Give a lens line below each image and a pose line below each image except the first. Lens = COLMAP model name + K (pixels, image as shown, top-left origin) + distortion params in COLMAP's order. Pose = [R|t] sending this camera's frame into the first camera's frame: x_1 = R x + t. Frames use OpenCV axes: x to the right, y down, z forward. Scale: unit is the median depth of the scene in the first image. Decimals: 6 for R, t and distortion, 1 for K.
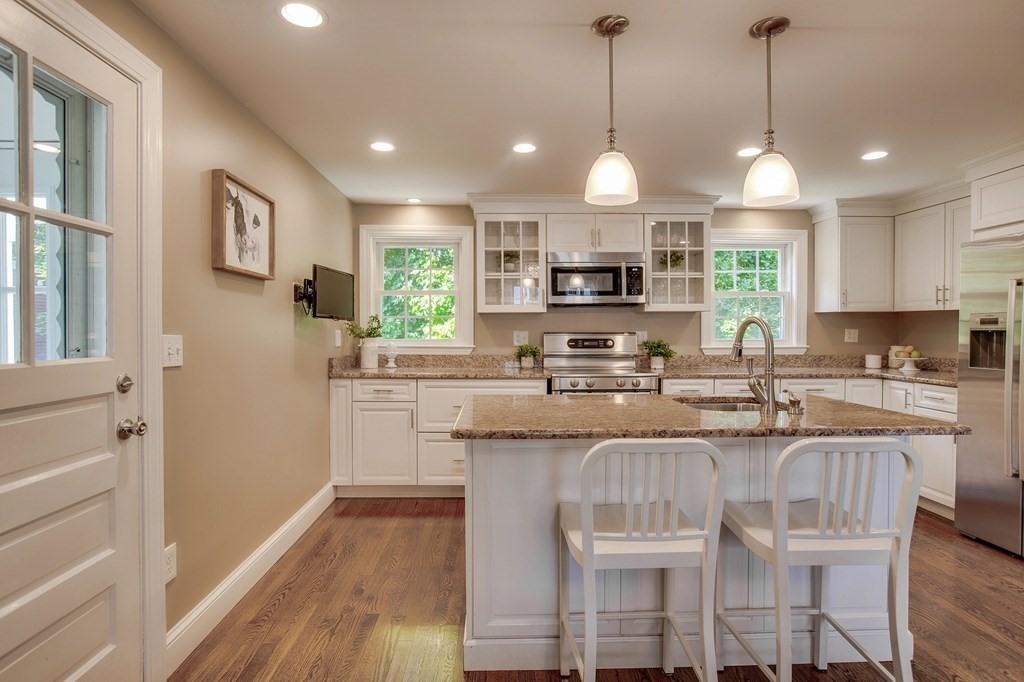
lens RADIAL K [[535.0, 0, 512.3], [0, 535.0, 338.1], [0, 0, 1]] dist [-0.054521, 0.017736]
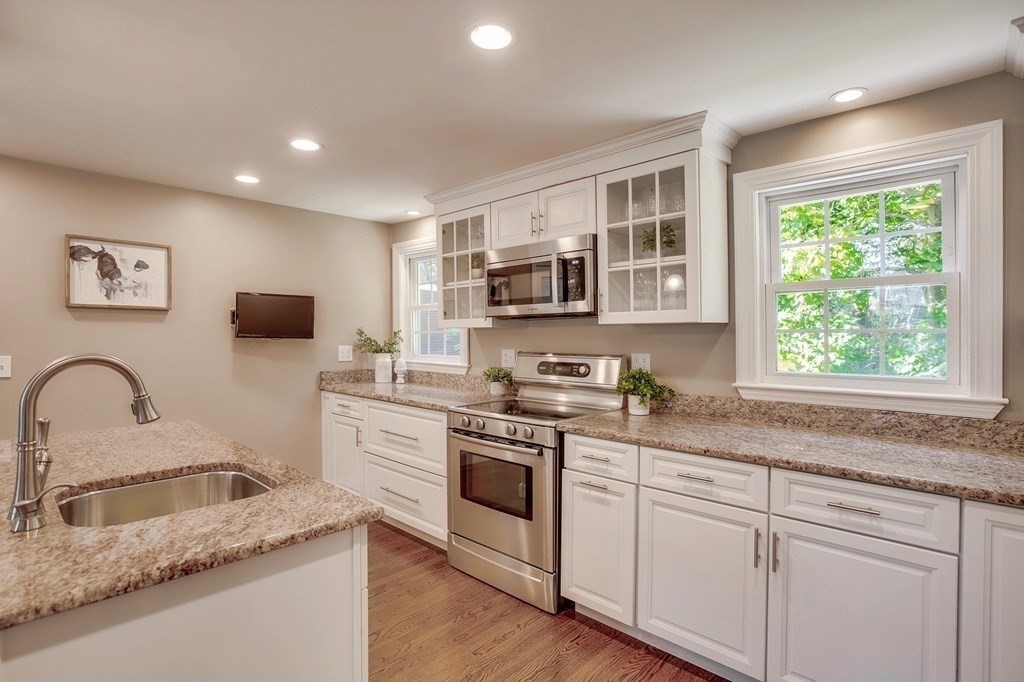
lens RADIAL K [[500.5, 0, 510.6], [0, 500.5, 342.4], [0, 0, 1]] dist [-0.036980, 0.002614]
pose [[0.699233, 0.011188, -0.714807, 0.622098], [-0.010430, 0.999931, 0.005448, -0.031086], [0.714818, 0.003646, 0.699301, 0.504903]]
